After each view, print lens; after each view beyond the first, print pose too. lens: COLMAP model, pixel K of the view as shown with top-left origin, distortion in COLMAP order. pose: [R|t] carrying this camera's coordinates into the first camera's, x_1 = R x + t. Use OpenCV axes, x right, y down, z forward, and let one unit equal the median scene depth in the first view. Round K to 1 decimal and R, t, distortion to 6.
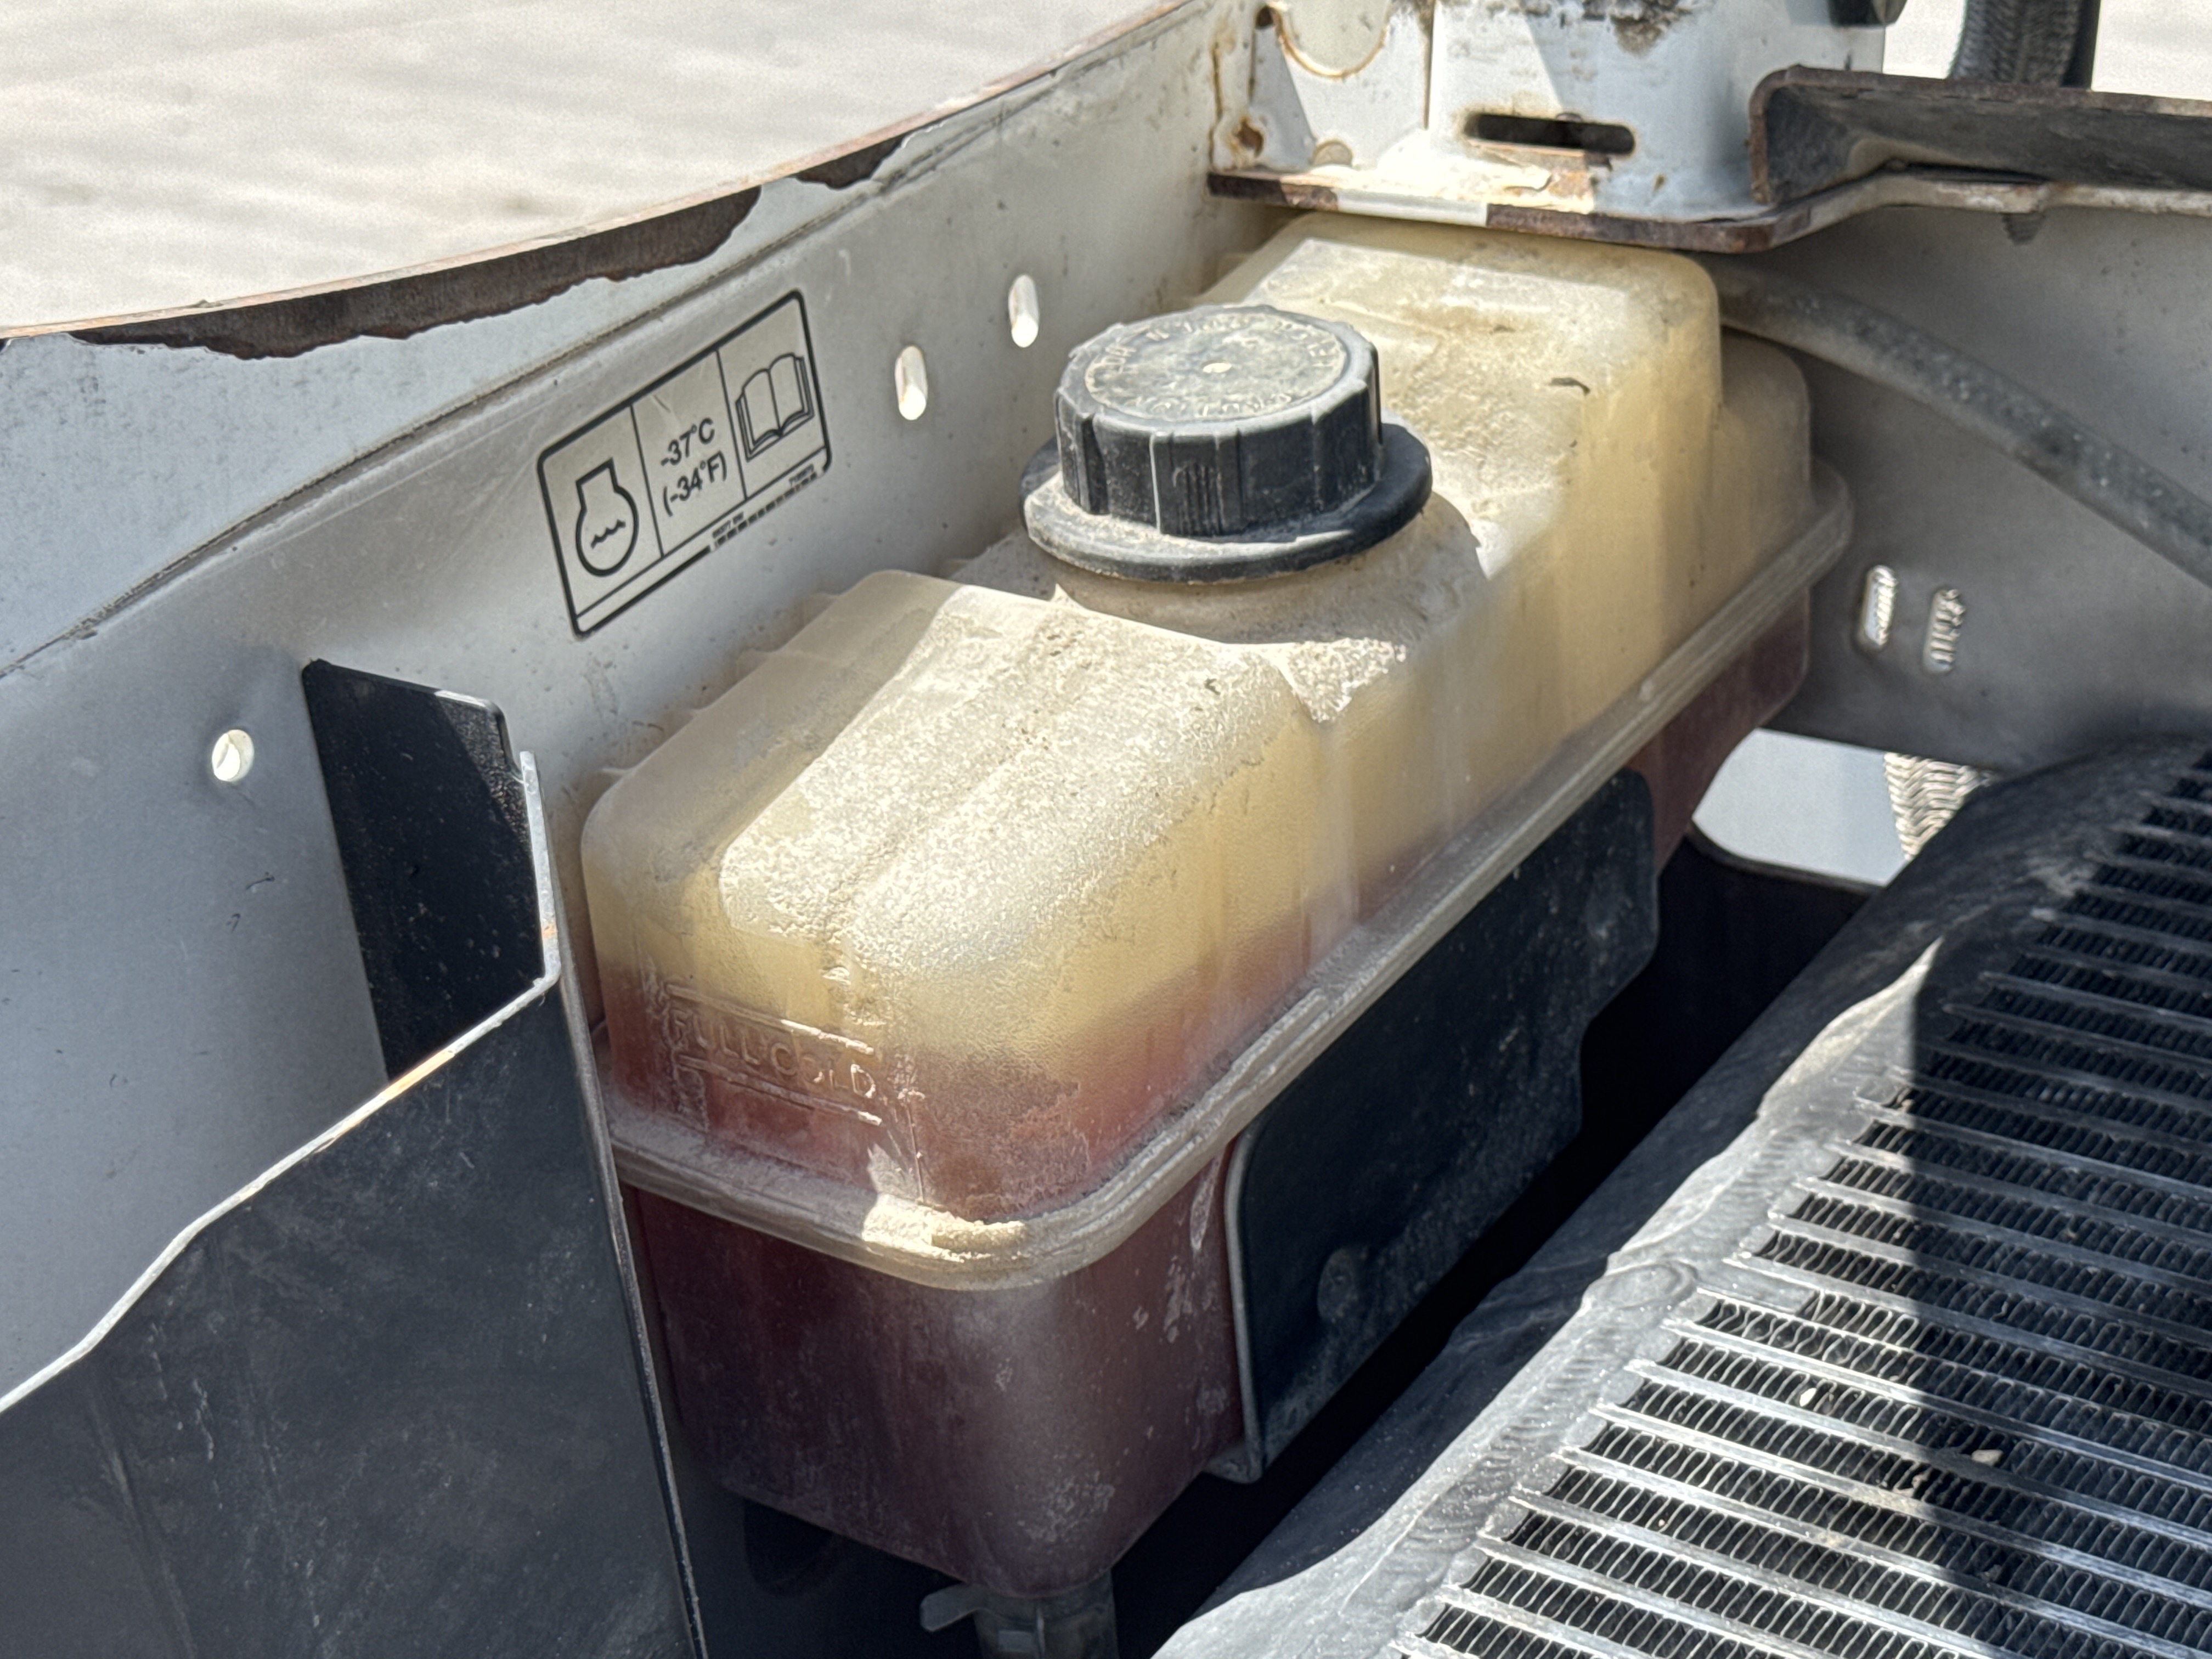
lens RADIAL K [[3927.9, 0, 1106.0], [0, 3927.9, 829.5], [0, 0, 1]] dist [0.242170, -0.459529]
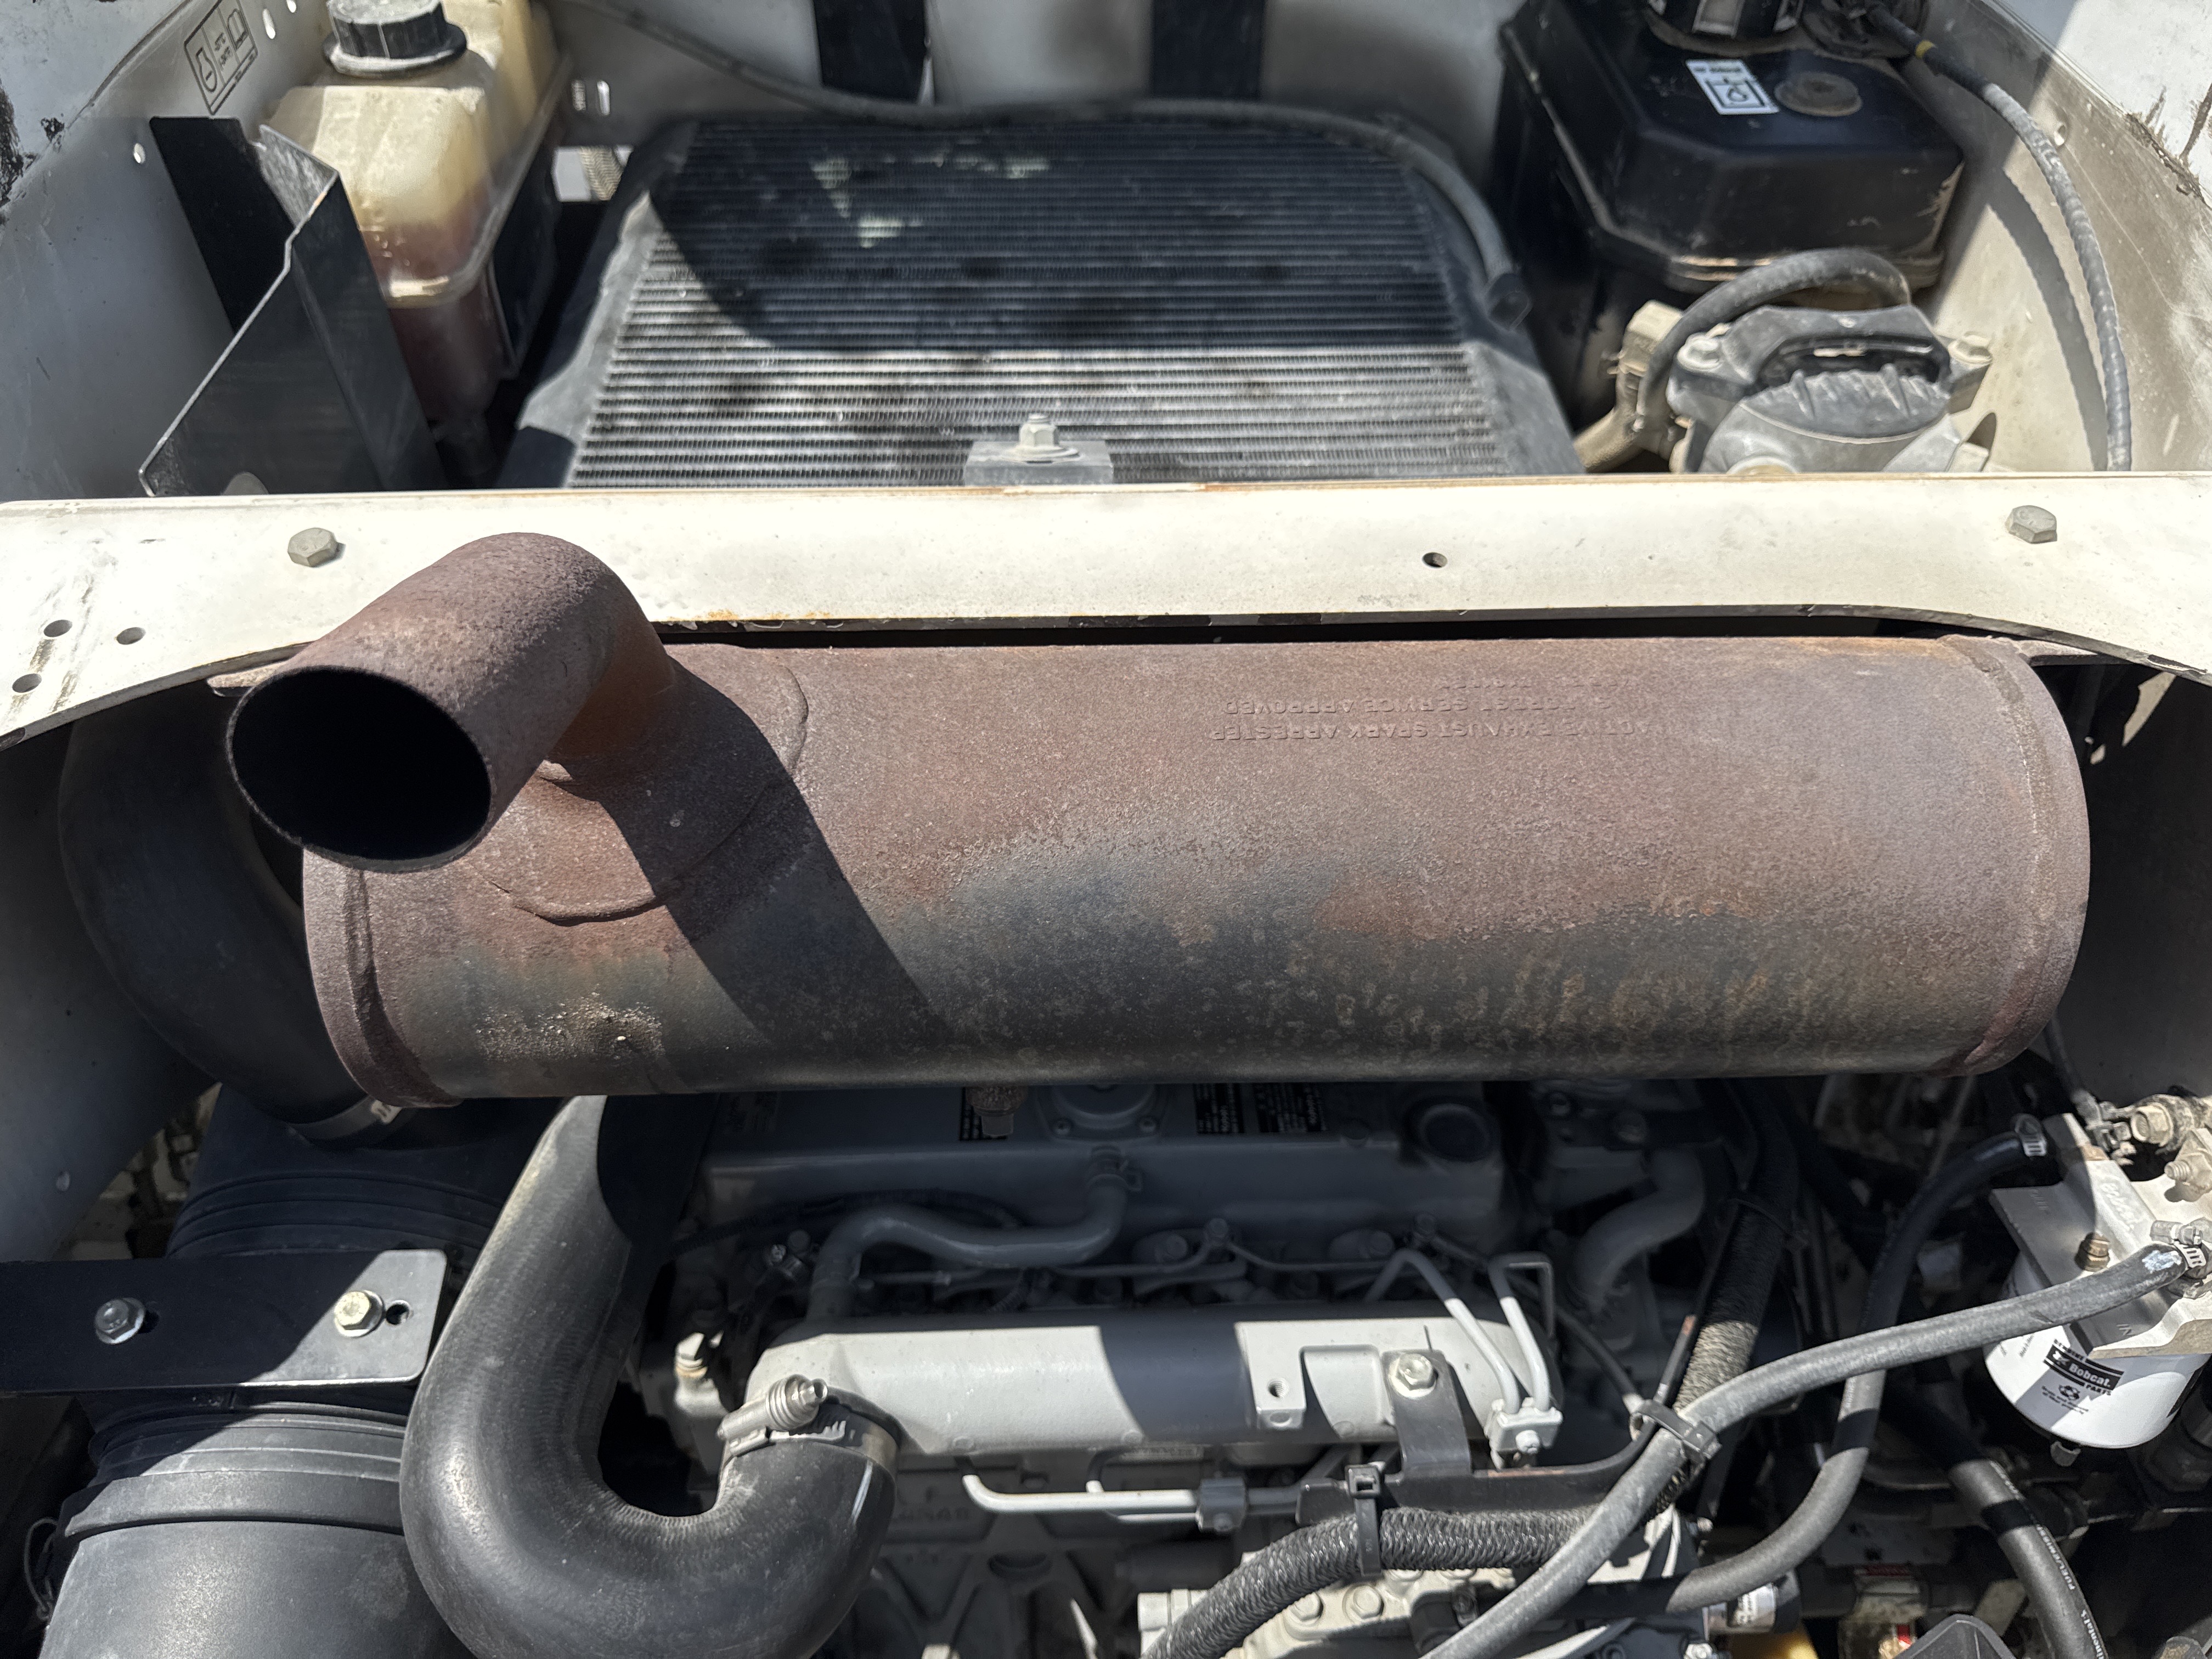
lens RADIAL K [[1646.4, 0, 1106.0], [0, 1646.4, 829.5], [0, 0, 1]] dist [-0.010177, -0.004431]
pose [[0.798587, -0.346101, 0.492416, -0.372093], [0.201320, 0.924607, 0.323377, 0.175119], [-0.567212, -0.159111, 0.808056, -0.413966]]
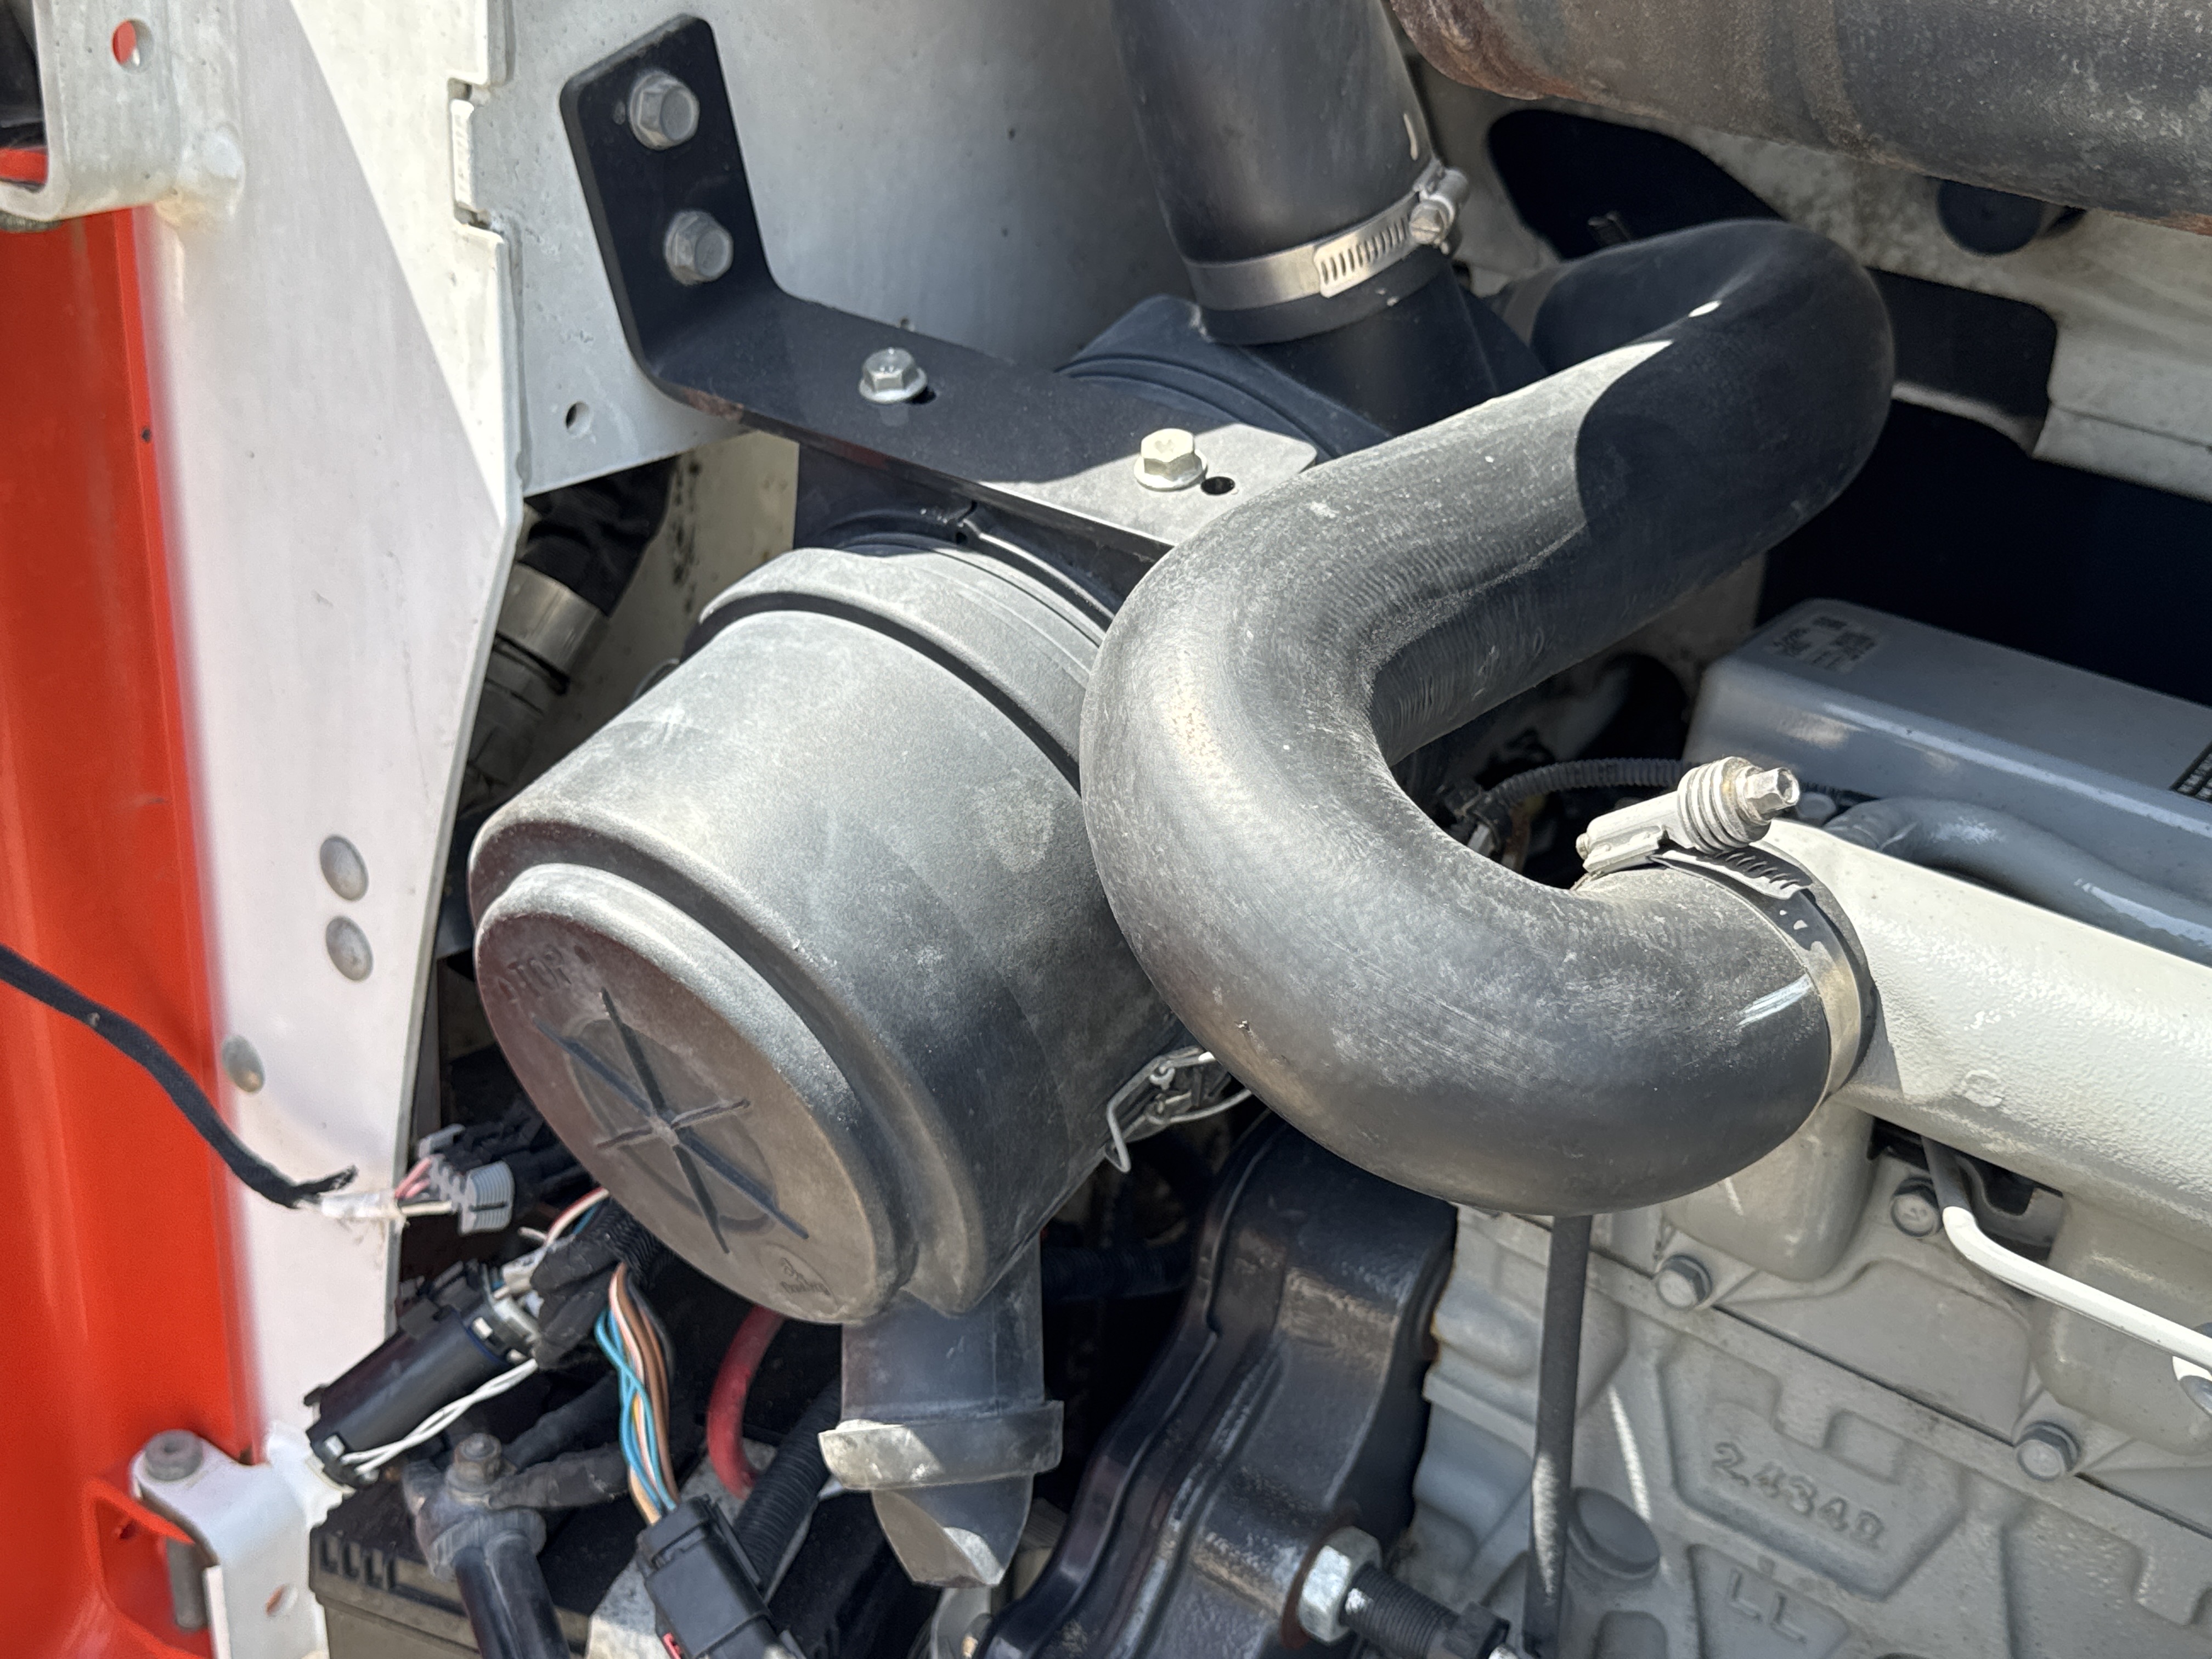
lens RADIAL K [[2470.8, 0, 1106.0], [0, 2470.8, 829.5], [0, 0, 1]] dist [0.197516, -0.559223]
pose [[0.996388, 0.083930, 0.012877, -0.372235], [-0.084896, 0.987583, 0.132181, 0.616276], [-0.001623, -0.132796, 0.991142, -0.390942]]
